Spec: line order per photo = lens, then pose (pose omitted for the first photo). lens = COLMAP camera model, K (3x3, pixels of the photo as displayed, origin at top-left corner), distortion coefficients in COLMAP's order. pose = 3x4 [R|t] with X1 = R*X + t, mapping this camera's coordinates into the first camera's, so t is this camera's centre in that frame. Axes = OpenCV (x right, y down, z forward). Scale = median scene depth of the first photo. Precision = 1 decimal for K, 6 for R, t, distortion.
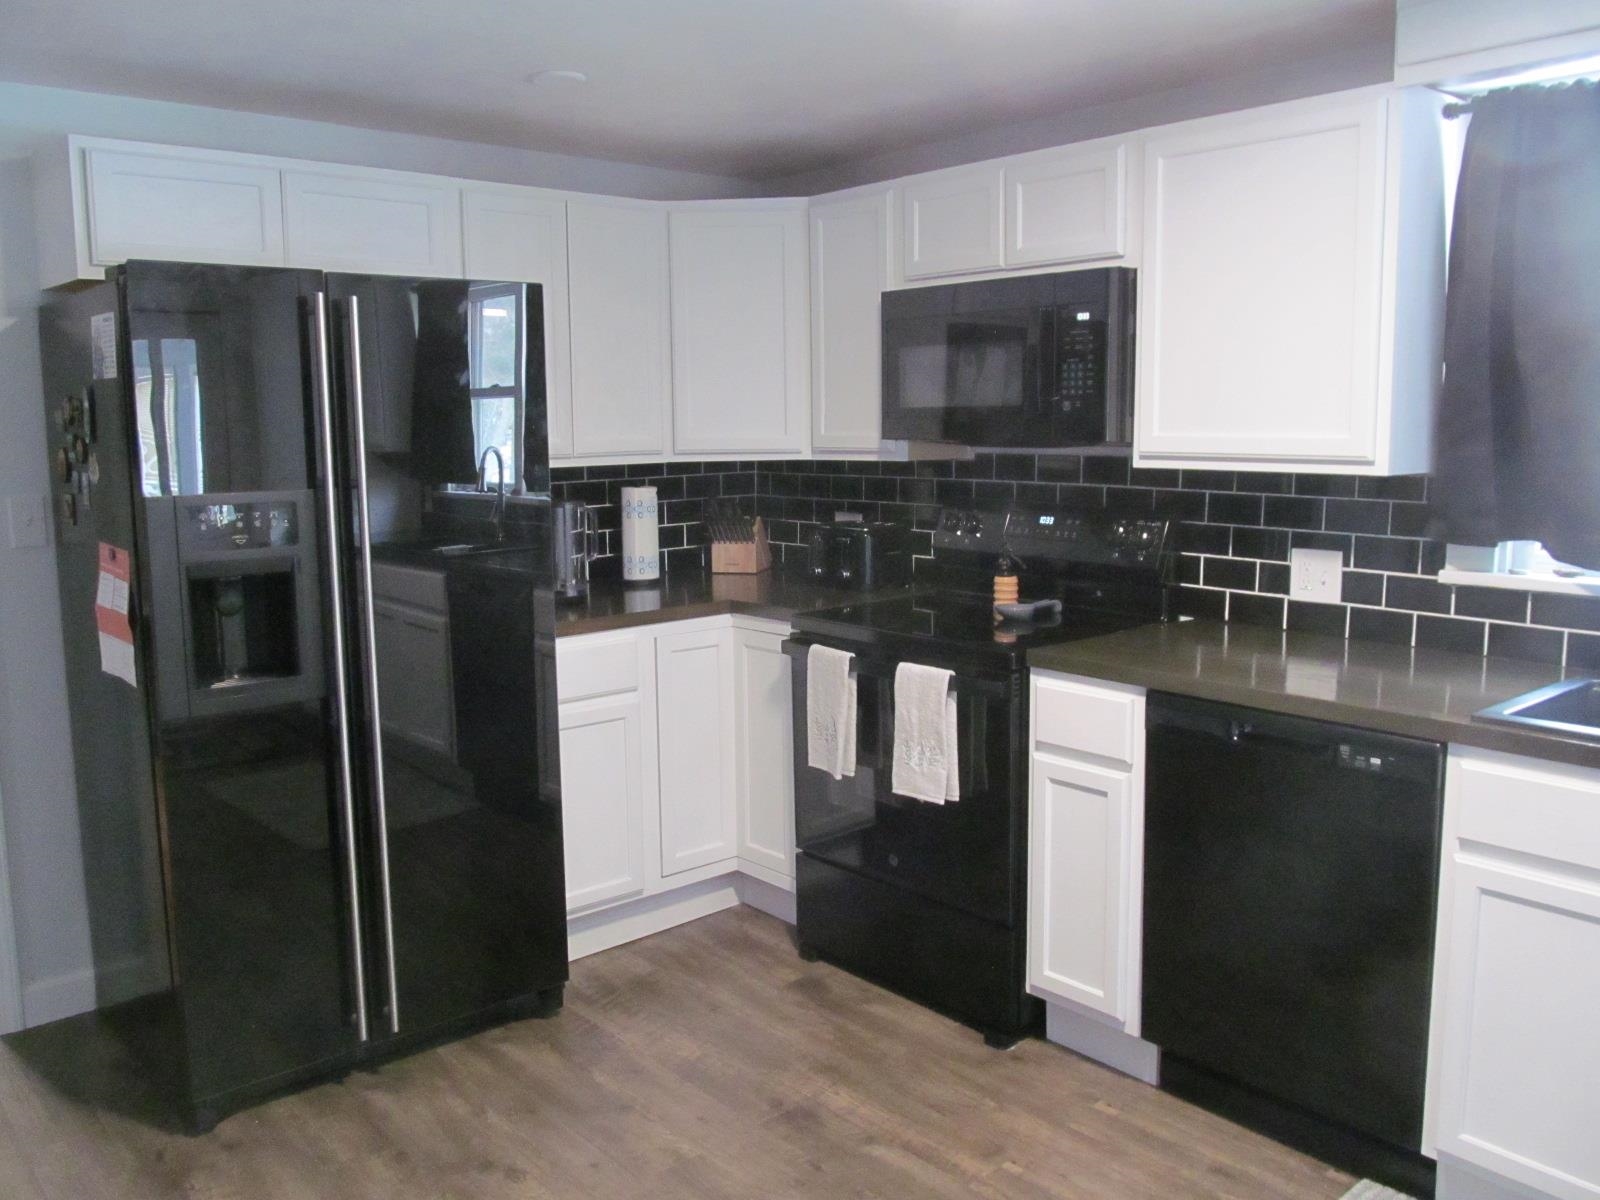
lens RADIAL K [[1325.4, 0, 805.6], [0, 1325.4, 598.5], [0, 0, 1]] dist [-0.062630, 0.030903]
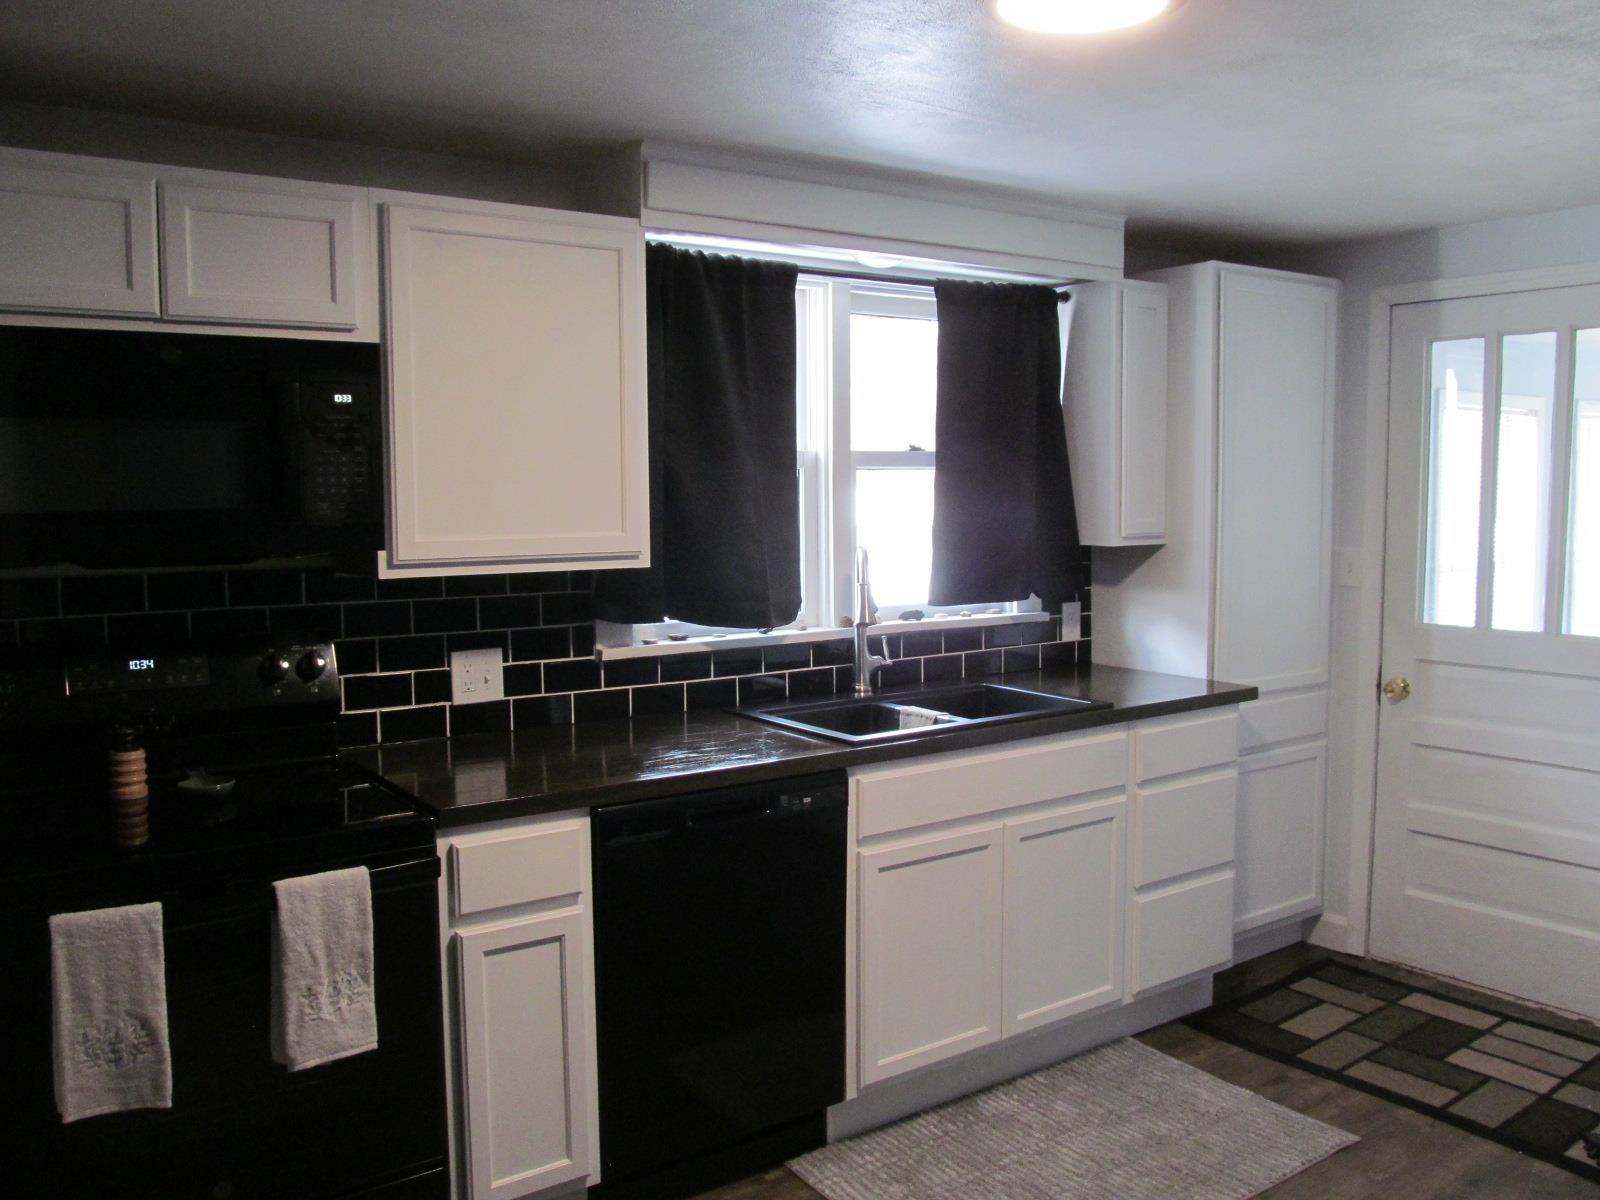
lens RADIAL K [[1325.4, 0, 804.3], [0, 1325.4, 597.9], [0, 0, 1]] dist [-0.062630, 0.030903]
pose [[0.081243, -0.072257, 0.994072, -0.588397], [0.141168, 0.988148, 0.060289, -0.102730], [-0.986646, 0.135433, 0.090481, 0.672725]]
